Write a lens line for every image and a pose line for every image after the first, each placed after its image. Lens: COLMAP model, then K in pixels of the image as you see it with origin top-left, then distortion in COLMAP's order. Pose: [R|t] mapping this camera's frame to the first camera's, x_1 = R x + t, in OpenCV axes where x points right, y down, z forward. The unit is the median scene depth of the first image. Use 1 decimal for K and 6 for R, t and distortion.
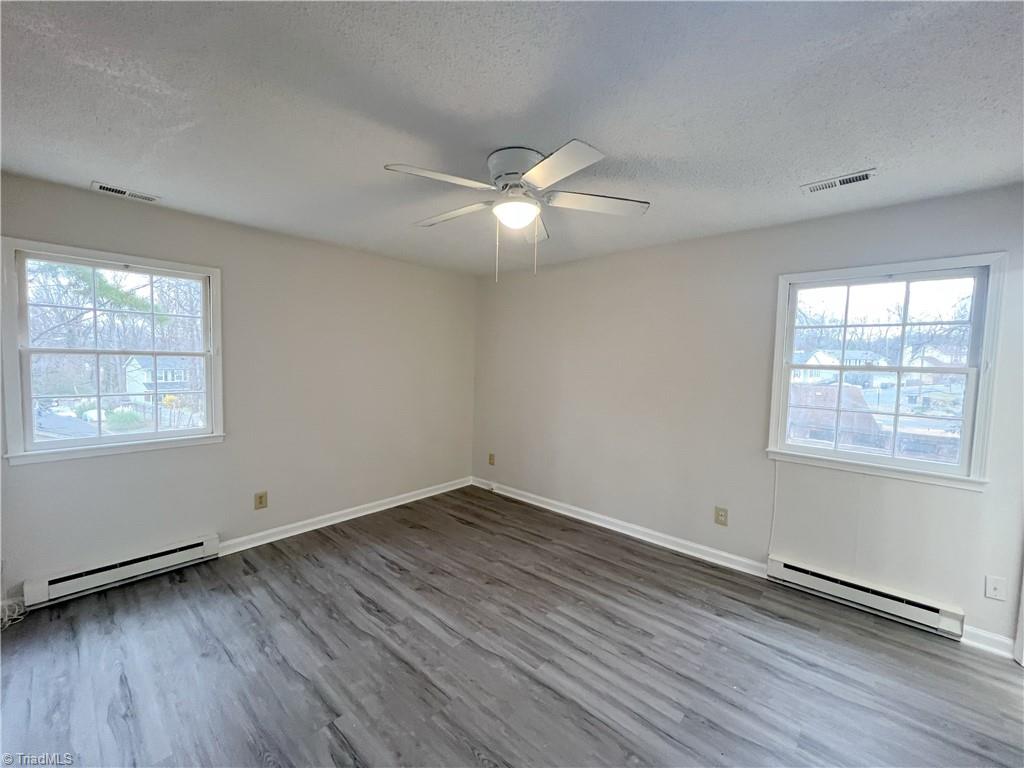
lens RADIAL K [[410.3, 0, 512.8], [0, 410.3, 387.1], [0, 0, 1]] dist [-0.001819, -0.000100]
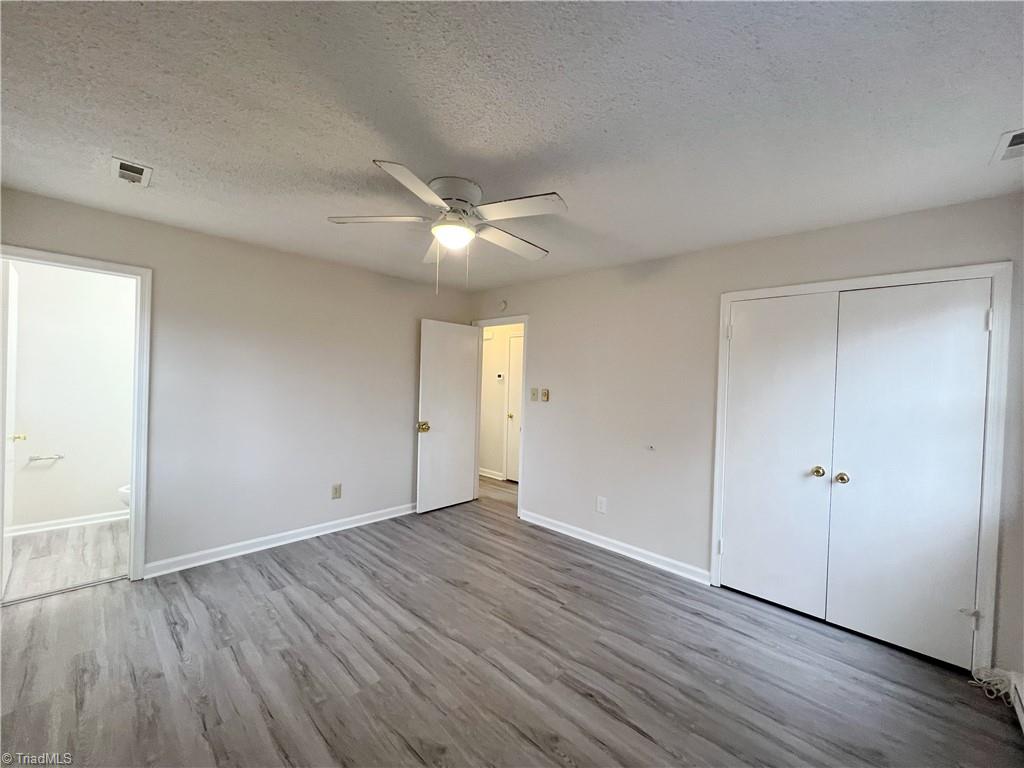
lens RADIAL K [[410.3, 0, 512.8], [0, 410.3, 387.1], [0, 0, 1]] dist [-0.001819, -0.000100]
pose [[-0.998148, -0.054815, 0.026378, -0.169776], [-0.052433, 0.995104, 0.083775, -0.099427], [-0.030841, 0.082236, -0.996136, 1.761850]]
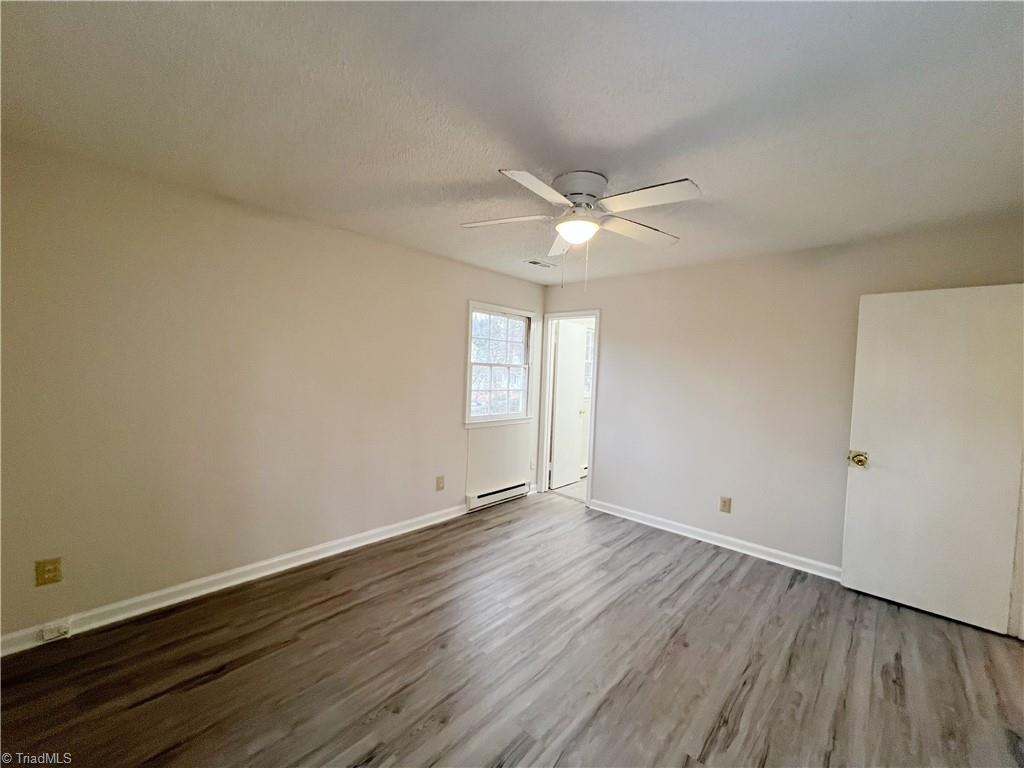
lens RADIAL K [[410.3, 0, 512.8], [0, 410.3, 387.1], [0, 0, 1]] dist [-0.001819, -0.000100]
pose [[0.014121, -0.066088, 0.997714, -0.923417], [0.027619, 0.997458, 0.065680, -0.069134], [-0.999519, 0.026628, 0.015910, 0.969159]]
